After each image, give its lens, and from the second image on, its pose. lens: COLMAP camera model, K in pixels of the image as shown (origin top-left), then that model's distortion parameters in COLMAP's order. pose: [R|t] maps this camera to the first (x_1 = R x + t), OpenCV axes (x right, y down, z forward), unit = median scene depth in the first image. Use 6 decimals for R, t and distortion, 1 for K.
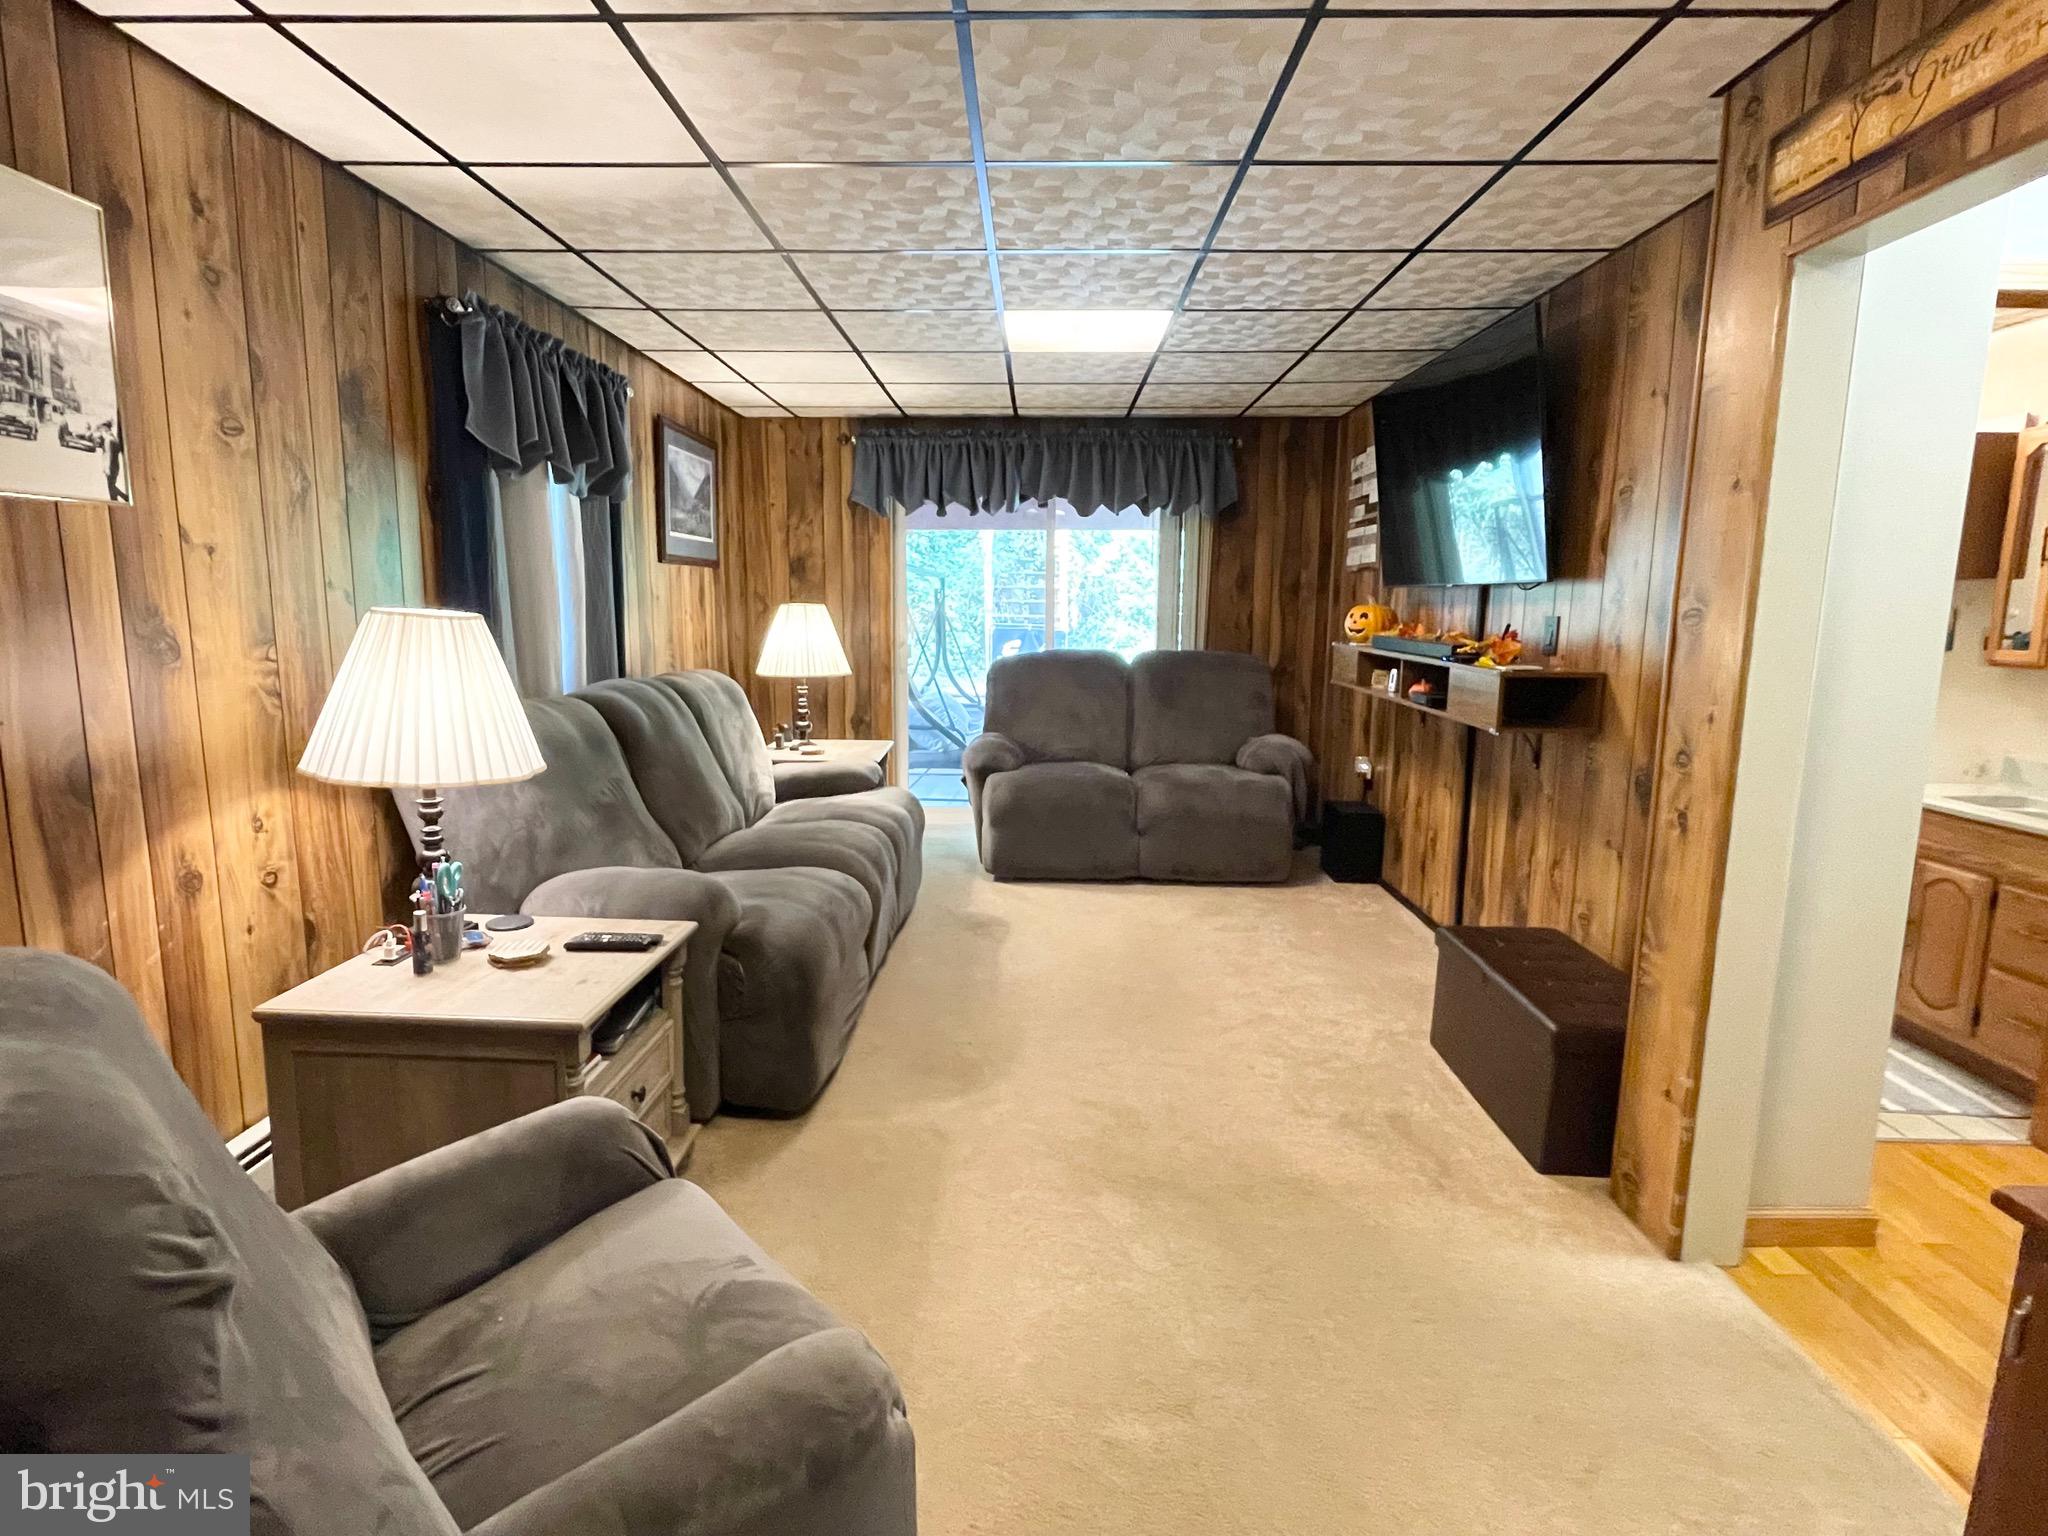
lens RADIAL K [[1029.6, 0, 1017.9], [0, 1029.6, 770.8], [0, 0, 1]] dist [-0.001904, -0.001962]
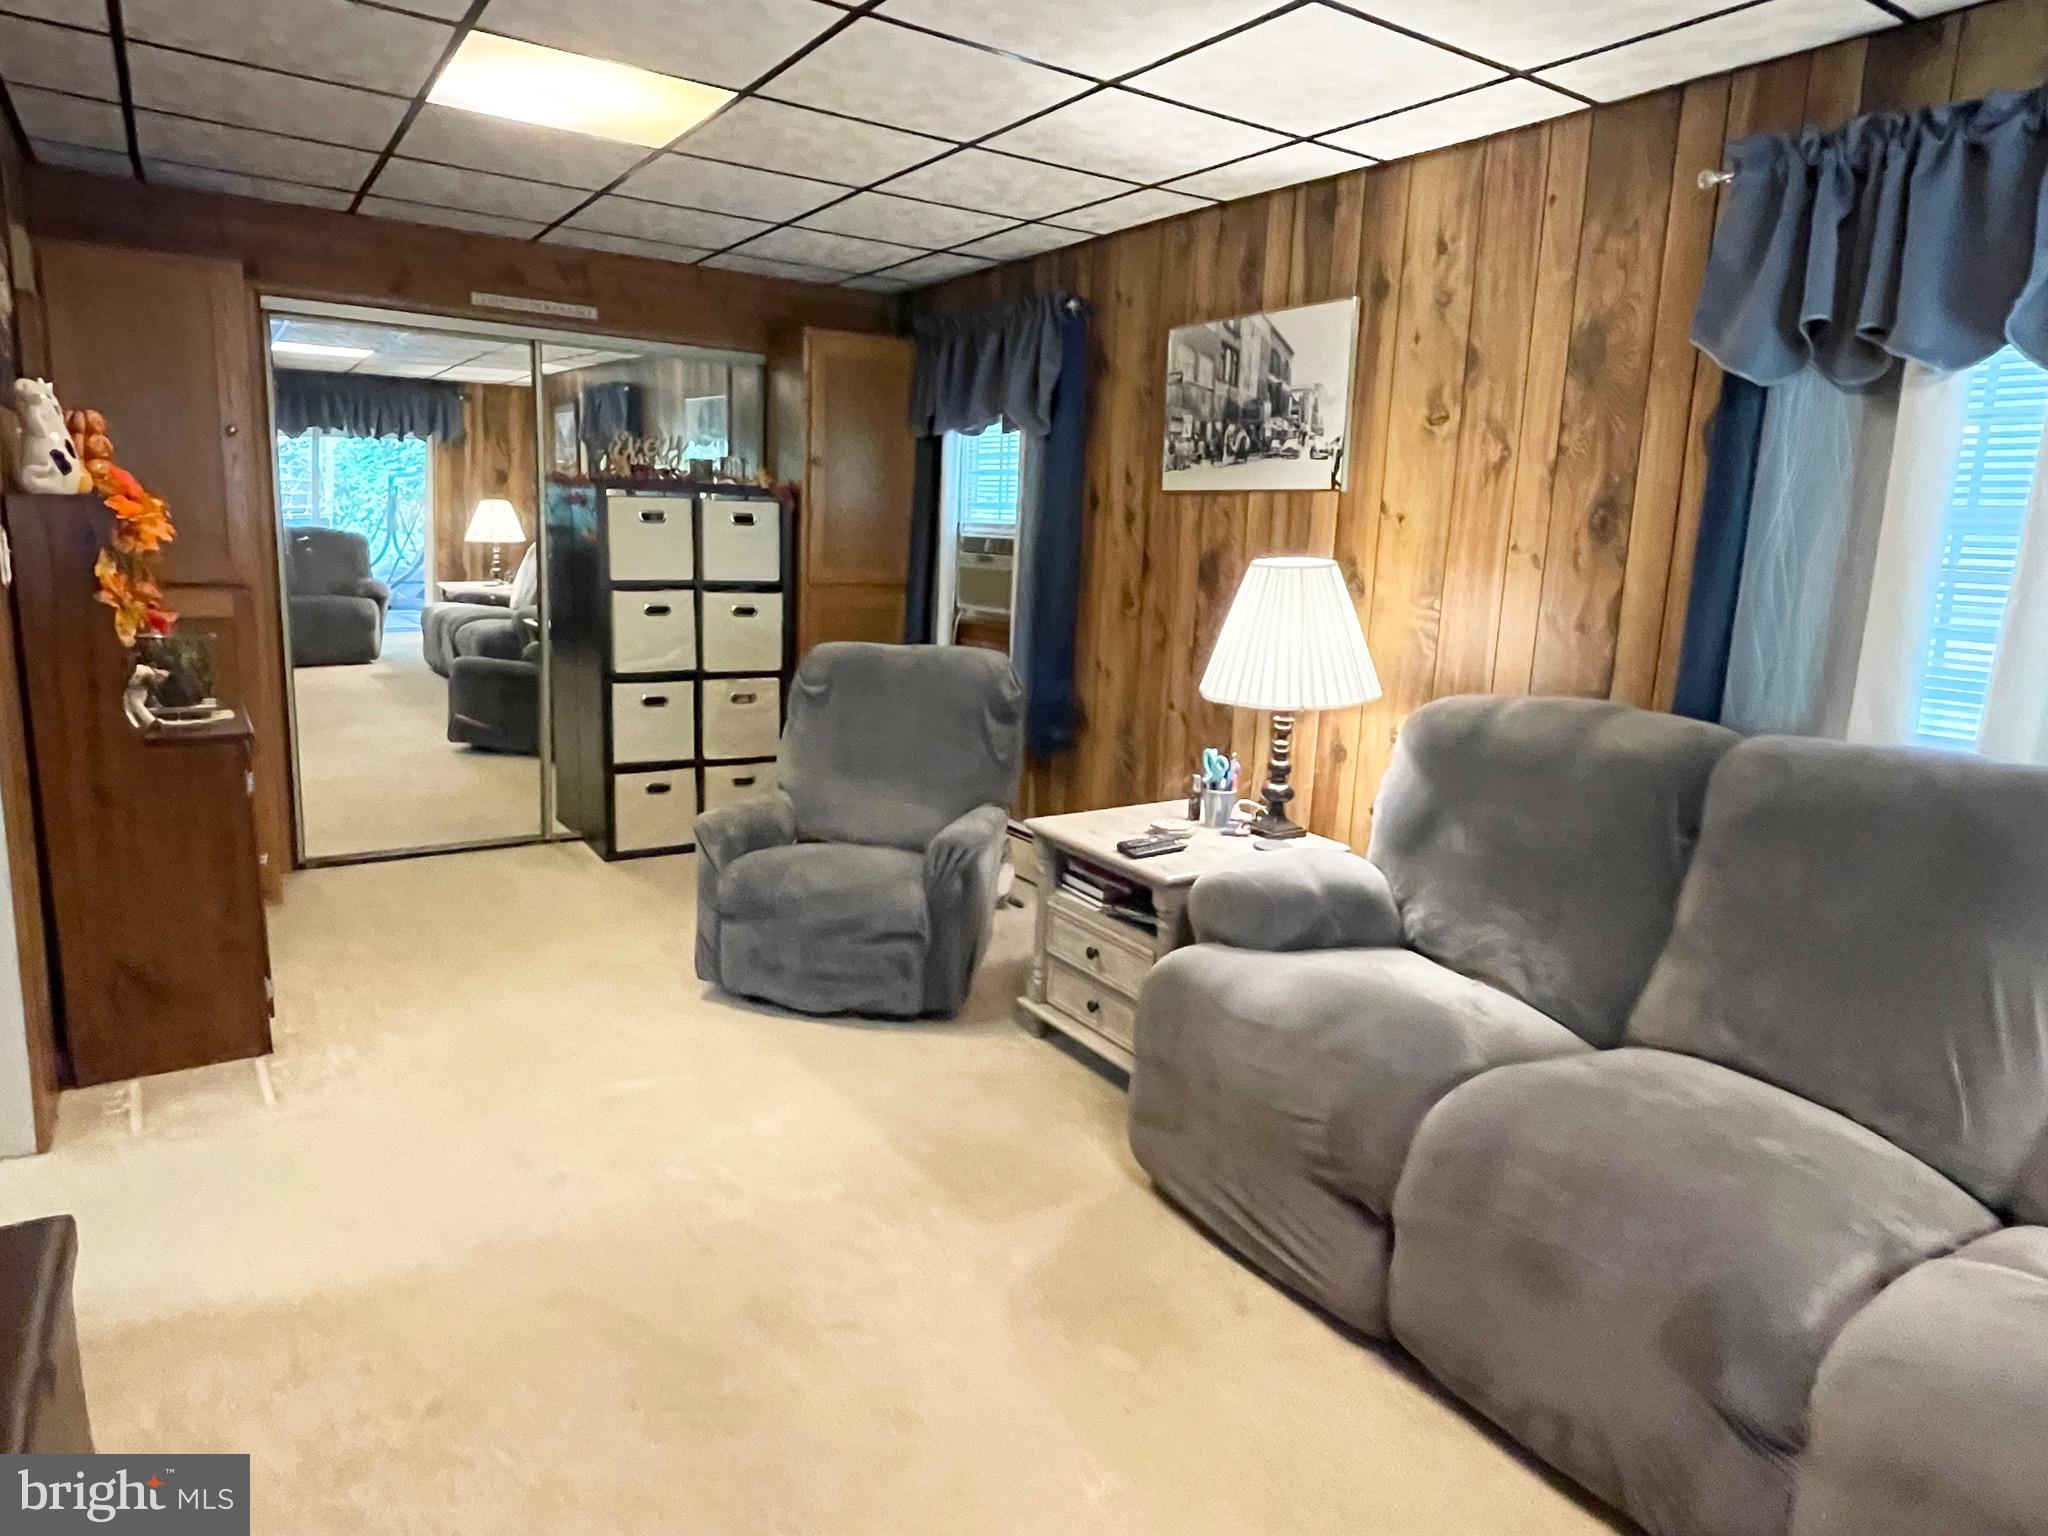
lens RADIAL K [[1251.5, 0, 1024.0], [0, 1251.5, 768.0], [0, 0, 1]] dist [-0.005524, -0.000586]
pose [[-0.820218, 0.066566, -0.568165, 0.404912], [-0.140700, 0.939221, 0.313158, -0.263469], [0.554478, 0.336799, -0.761000, 1.557046]]
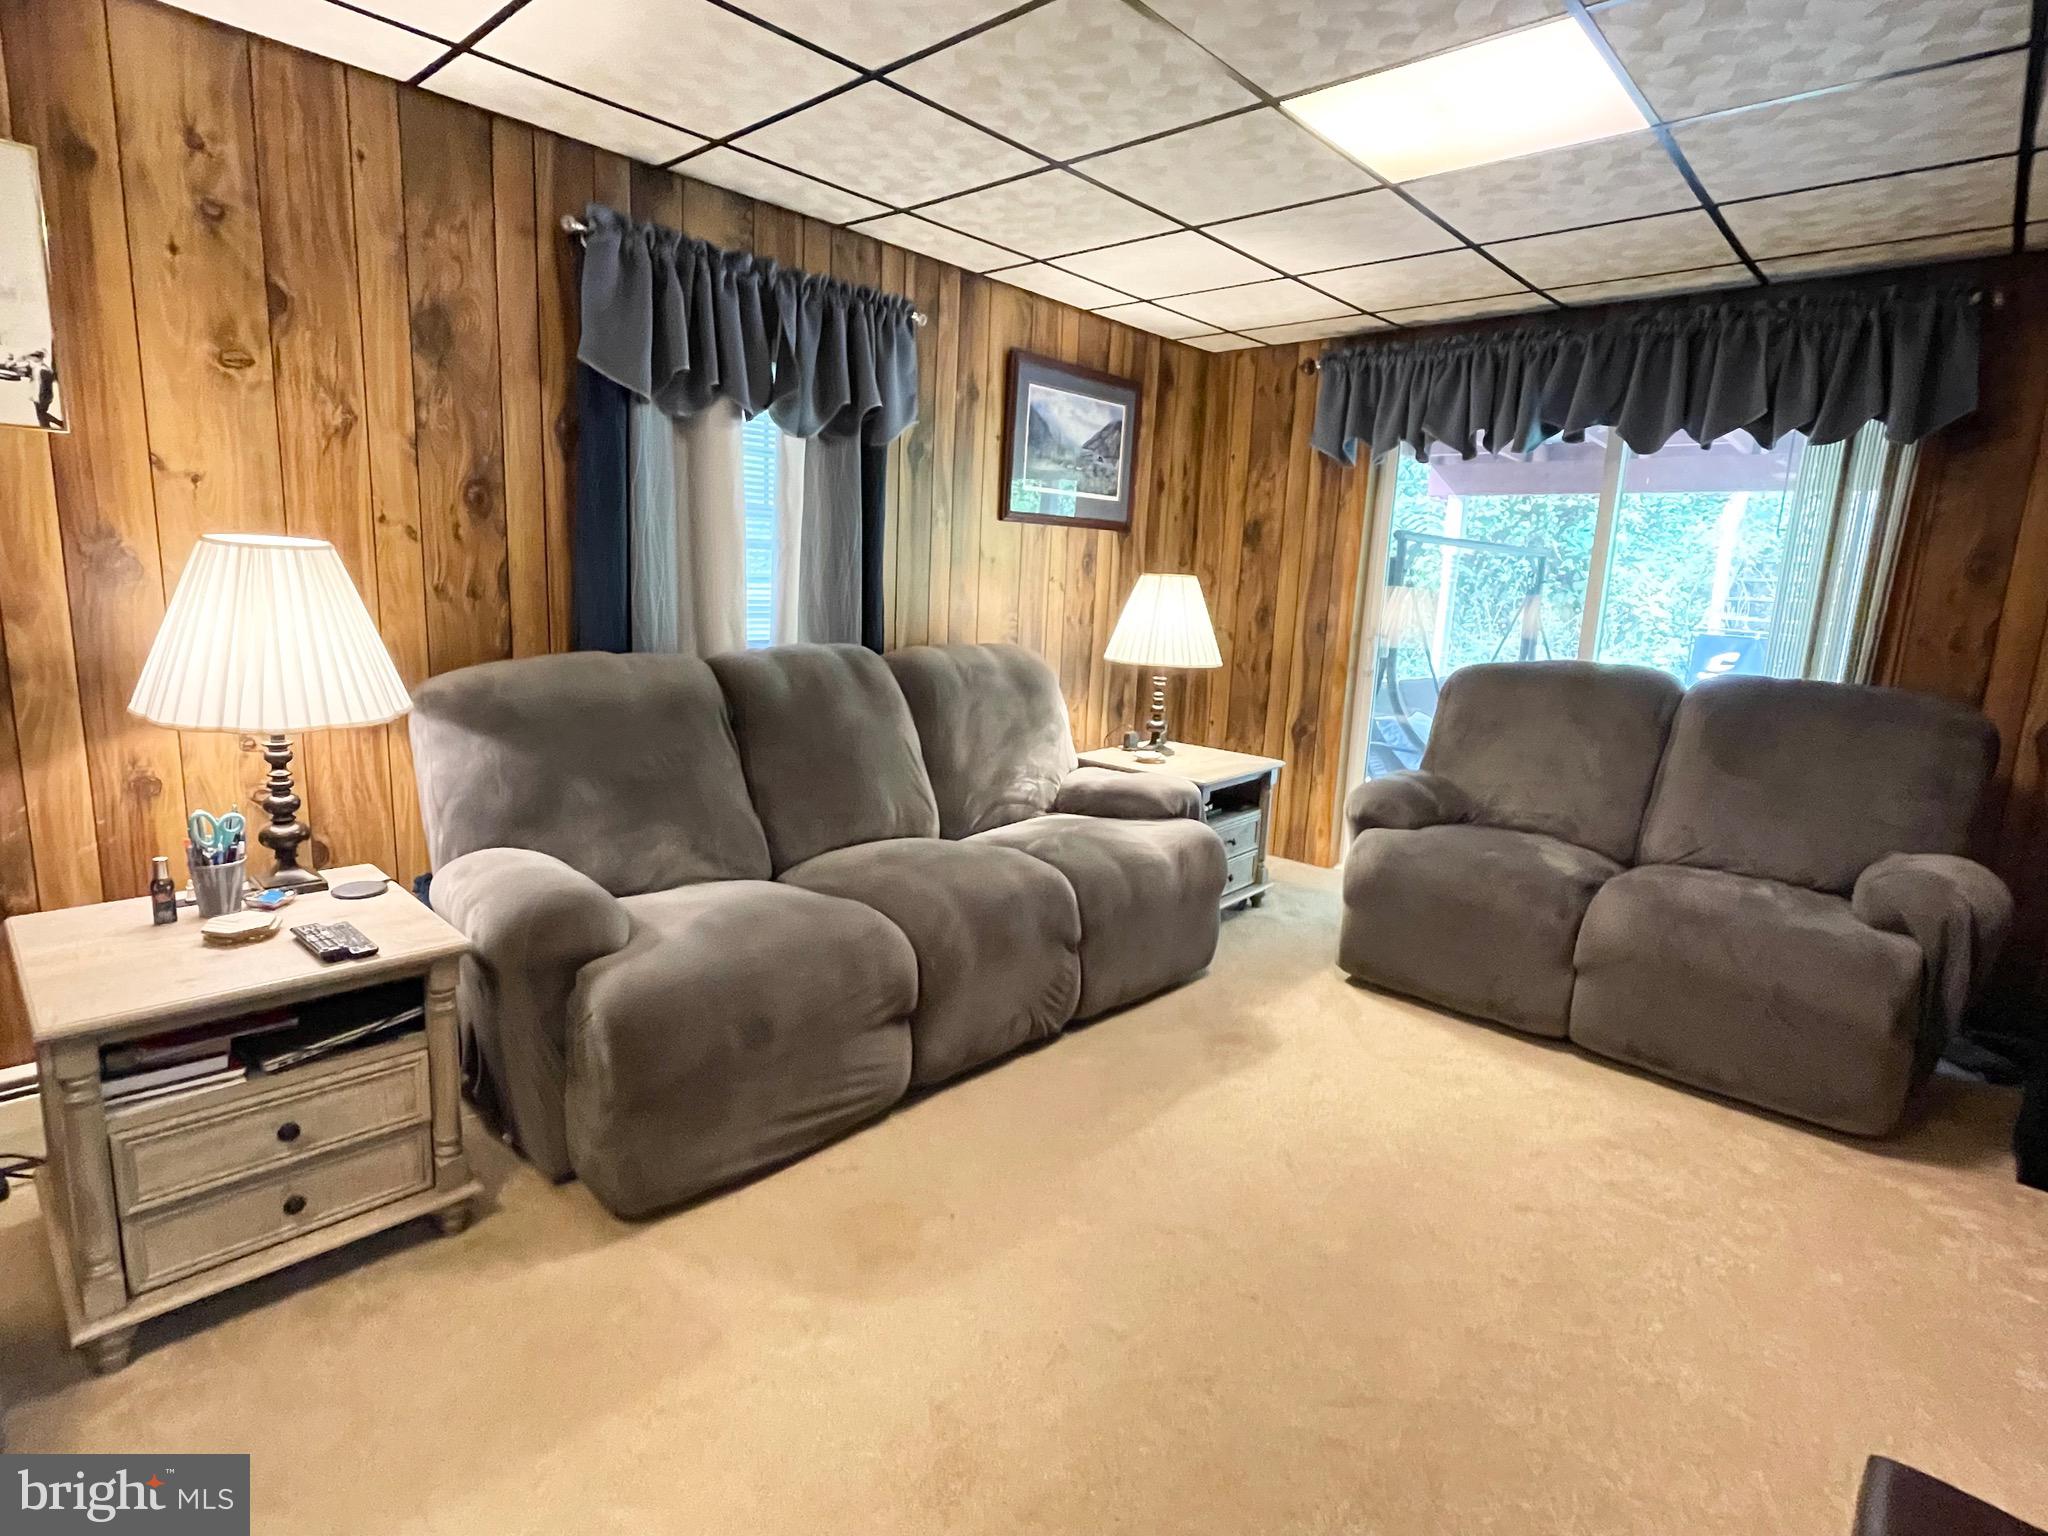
lens RADIAL K [[1029.6, 0, 1017.9], [0, 1029.6, 770.8], [0, 0, 1]] dist [-0.001904, -0.001962]
pose [[0.749460, 0.153233, -0.644073, 0.430111], [-0.145178, 0.987206, 0.065935, -0.083924], [0.645936, 0.044090, 0.762117, 0.573489]]
